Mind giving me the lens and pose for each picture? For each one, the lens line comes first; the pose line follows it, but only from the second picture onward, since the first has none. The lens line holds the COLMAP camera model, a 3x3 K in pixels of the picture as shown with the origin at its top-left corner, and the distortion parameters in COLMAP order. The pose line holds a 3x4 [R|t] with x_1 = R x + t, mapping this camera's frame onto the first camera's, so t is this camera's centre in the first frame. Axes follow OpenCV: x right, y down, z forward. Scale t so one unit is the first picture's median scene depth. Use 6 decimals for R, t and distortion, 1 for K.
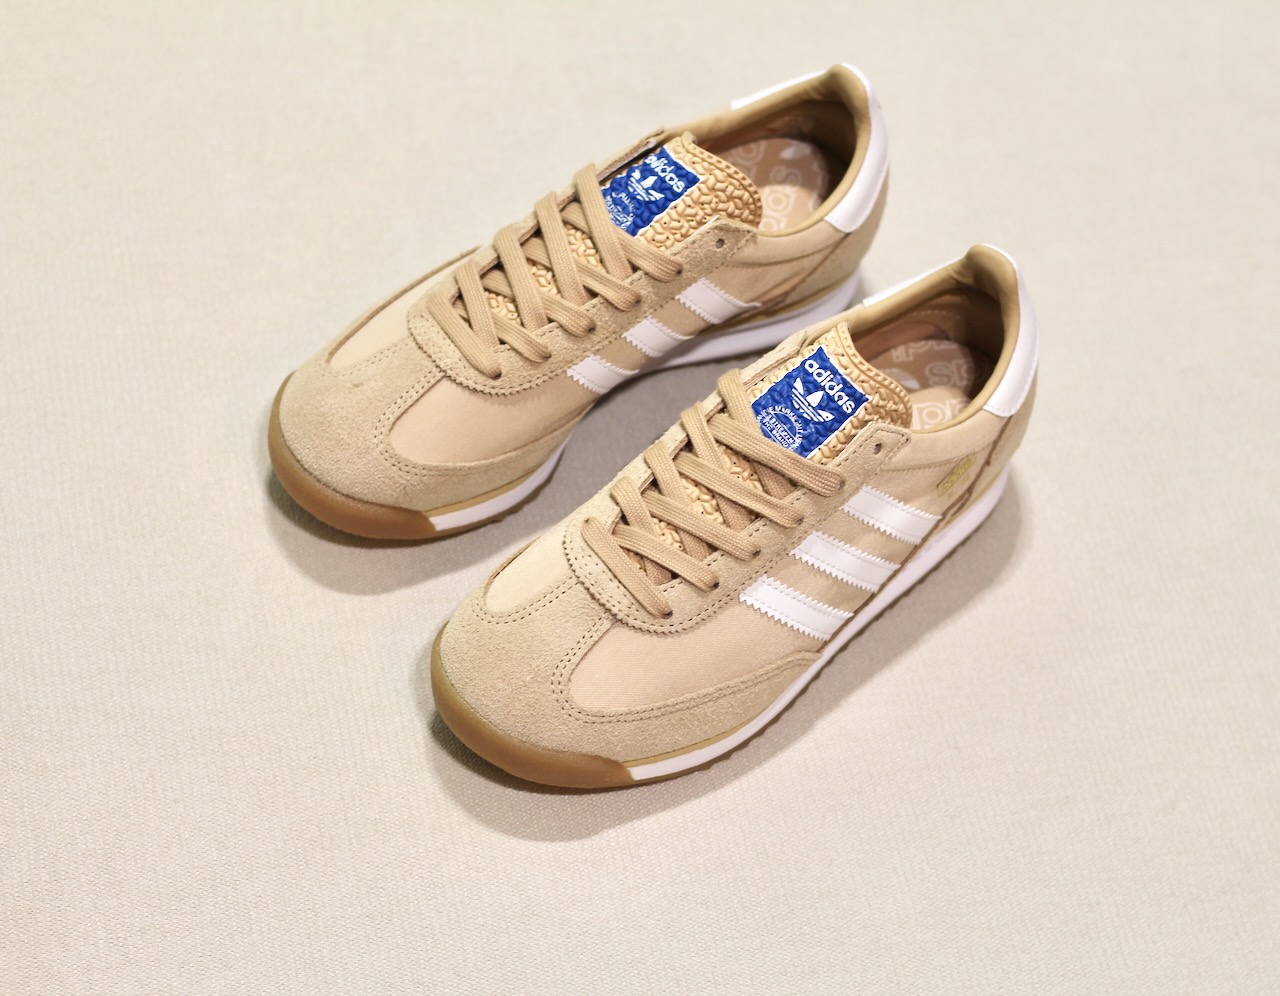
lens RADIAL K [[2045.1, 0, 730.3], [0, 2045.1, 497.8], [0, 0, 1]] dist [-0.013402, 0.095178]
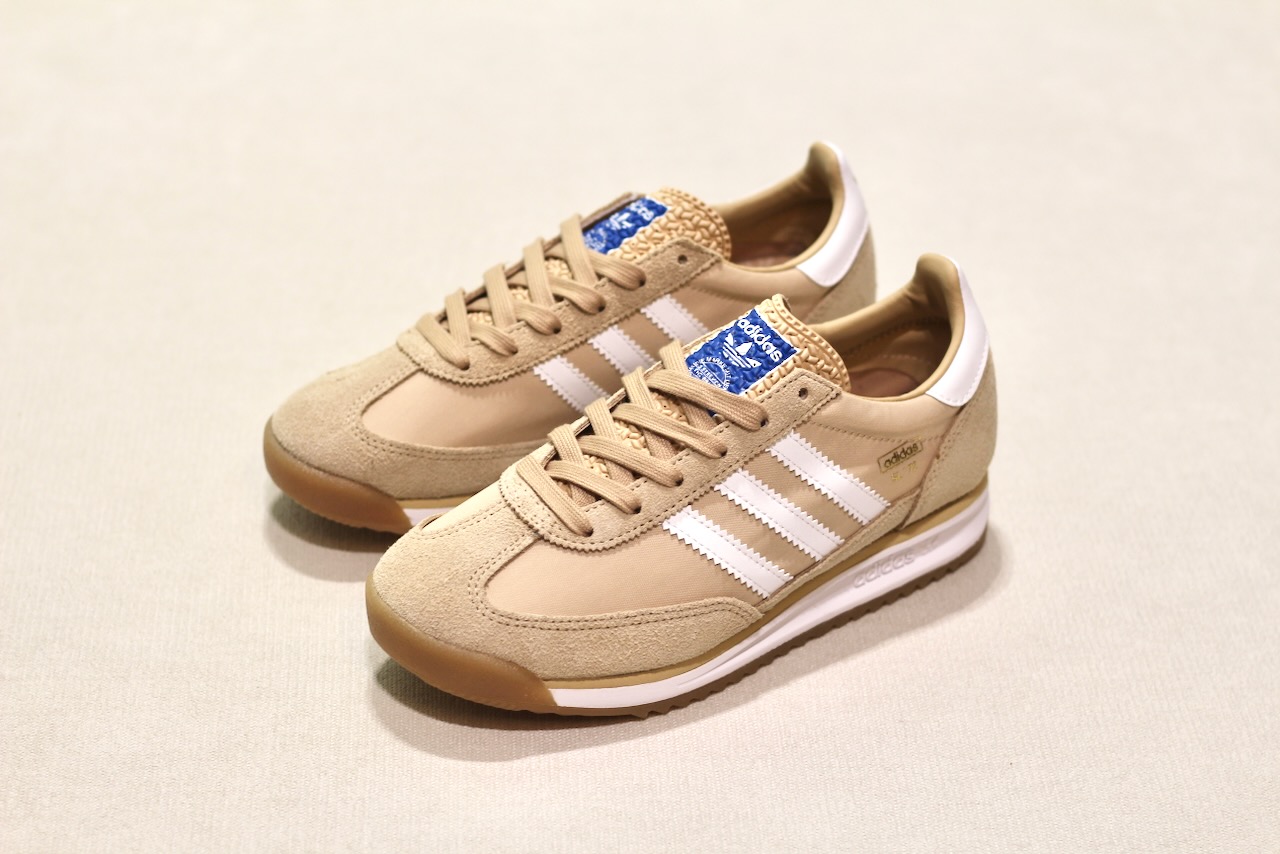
lens RADIAL K [[1882.9, 0, 640.0], [0, 1882.9, 427.0], [0, 0, 1]] dist [-0.001772, -0.041792]
pose [[0.991747, -0.007341, -0.128003, 0.103121], [-0.022032, 0.973752, -0.226541, 0.193755], [0.126307, 0.227492, 0.965554, 0.066612]]
